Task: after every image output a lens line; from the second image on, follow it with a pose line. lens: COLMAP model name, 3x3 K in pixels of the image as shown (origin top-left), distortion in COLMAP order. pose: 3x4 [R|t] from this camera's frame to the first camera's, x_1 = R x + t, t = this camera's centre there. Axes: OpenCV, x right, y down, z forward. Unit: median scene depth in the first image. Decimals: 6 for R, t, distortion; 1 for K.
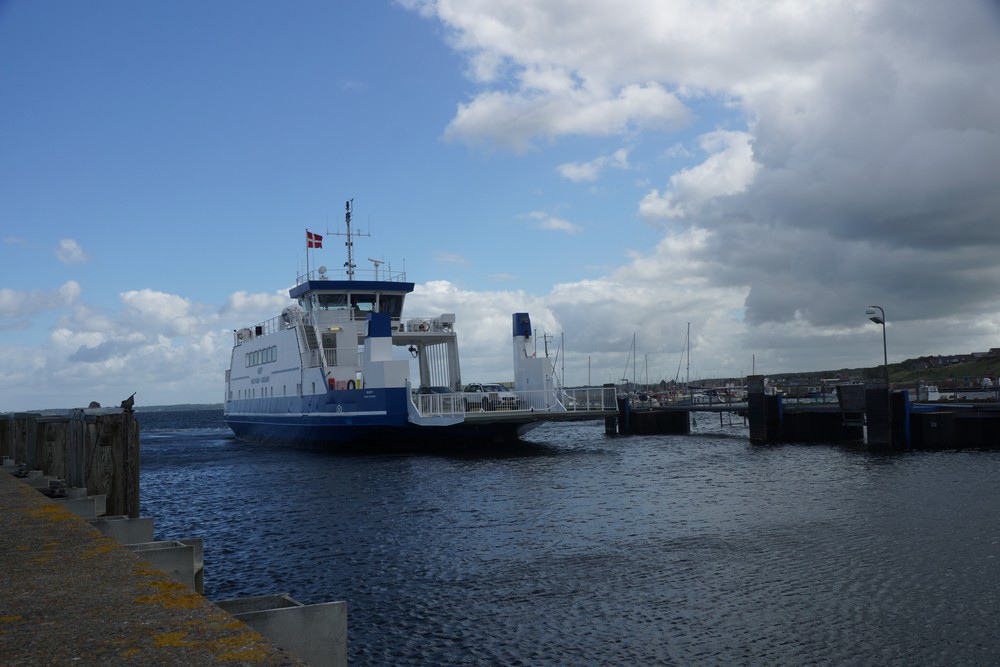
lens RADIAL K [[1008.8, 0, 500.0], [0, 1008.8, 333.5], [0, 0, 1]] dist [0.005589, 0.000752]
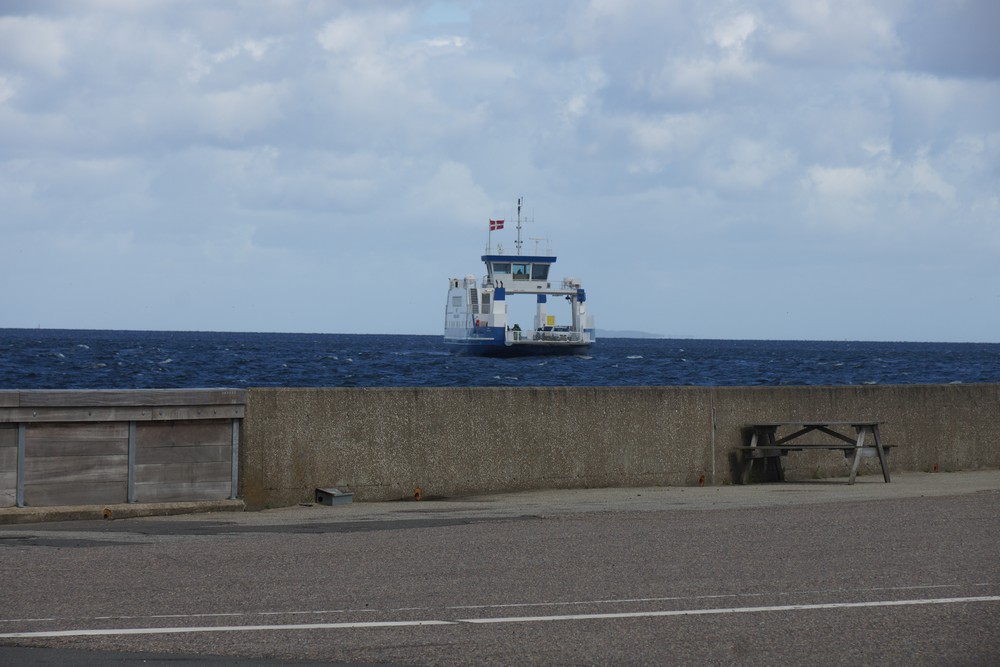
lens RADIAL K [[4642.7, 0, 500.0], [0, 4642.7, 333.5], [0, 0, 1]] dist [-0.031778, 0.011643]
pose [[0.945579, 0.051486, -0.321293, 2.172966], [-0.029582, 0.996916, 0.072692, -0.459144], [0.324045, -0.059232, 0.944186, -5.866458]]
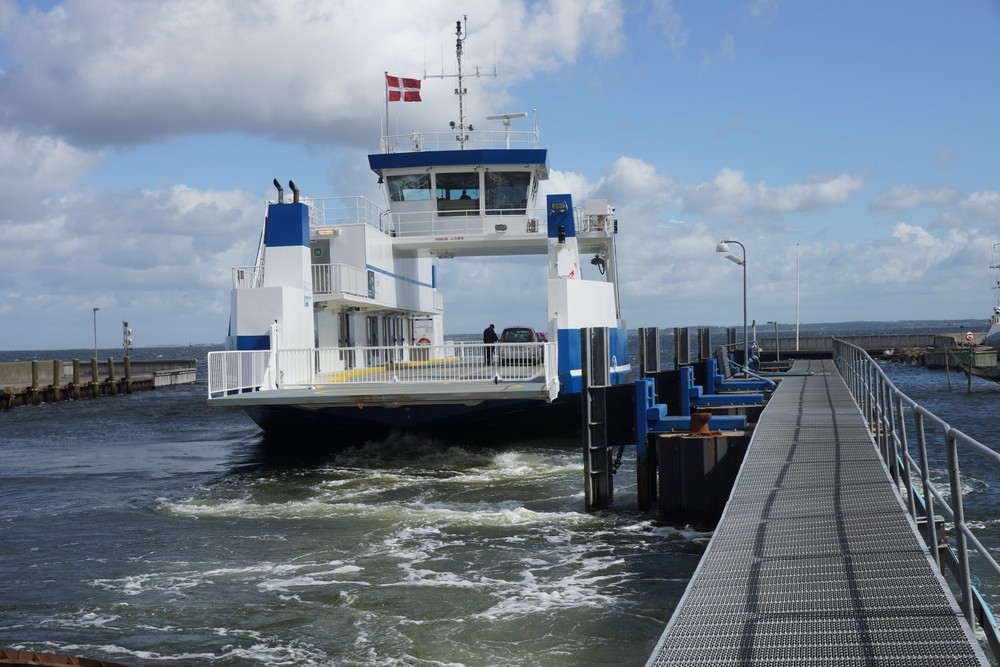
lens RADIAL K [[1368.4, 0, 500.0], [0, 1368.4, 333.5], [0, 0, 1]] dist [0.062392, -0.001913]
pose [[0.880516, 0.009288, -0.473926, 0.285651], [0.025521, 0.997429, 0.066964, 0.003206], [0.473330, -0.071058, 0.878015, 0.285416]]
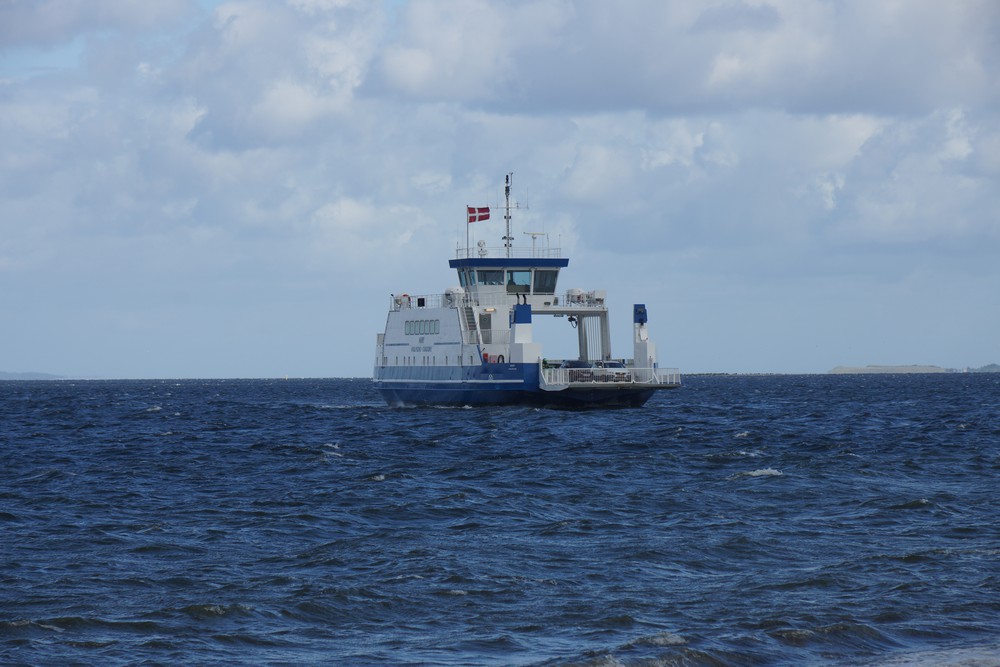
lens RADIAL K [[4642.7, 0, 500.0], [0, 4642.7, 333.5], [0, 0, 1]] dist [-0.031778, 0.011643]
pose [[0.984696, 0.029080, -0.171838, 0.693784], [-0.018872, 0.997975, 0.060740, -0.272693], [0.173256, -0.056568, 0.983251, -3.850647]]
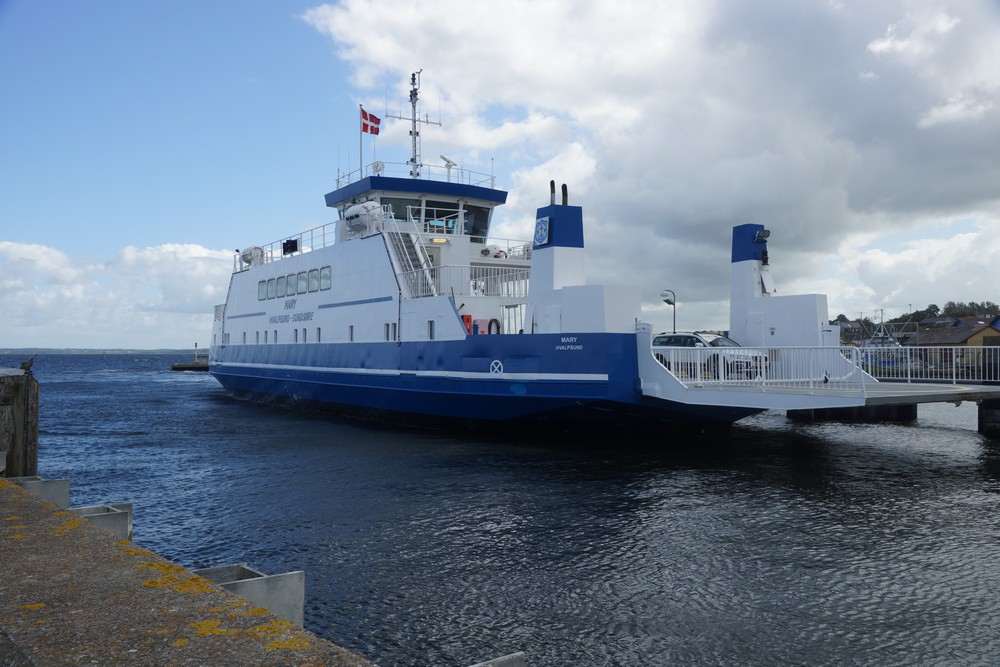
lens RADIAL K [[885.1, 0, 500.0], [0, 885.1, 333.5], [0, 0, 1]] dist [0.050226, 0.000319]
pose [[0.992079, 0.035062, 0.120619, -0.170676], [-0.040102, 0.998410, 0.039613, 0.027427], [-0.119039, -0.044136, 0.991908, 0.384172]]
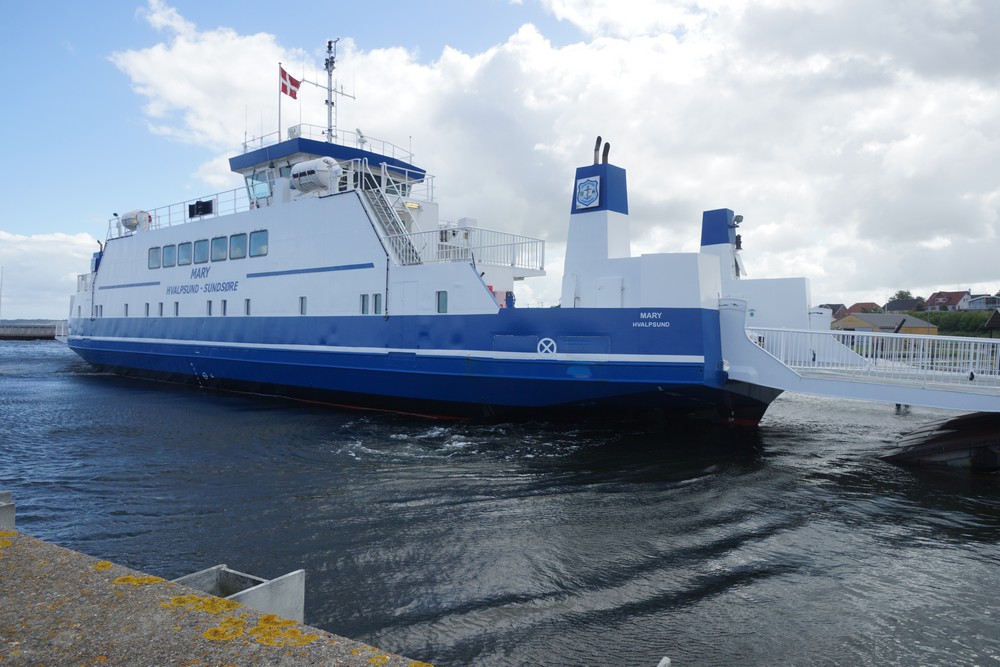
lens RADIAL K [[680.5, 0, 500.0], [0, 680.5, 333.5], [0, 0, 1]] dist [-0.010945, 0.000798]
pose [[0.903651, 0.043812, 0.426023, -0.251531], [-0.069881, 0.996506, 0.045747, 0.042710], [-0.422530, -0.071111, 0.903555, 0.549289]]
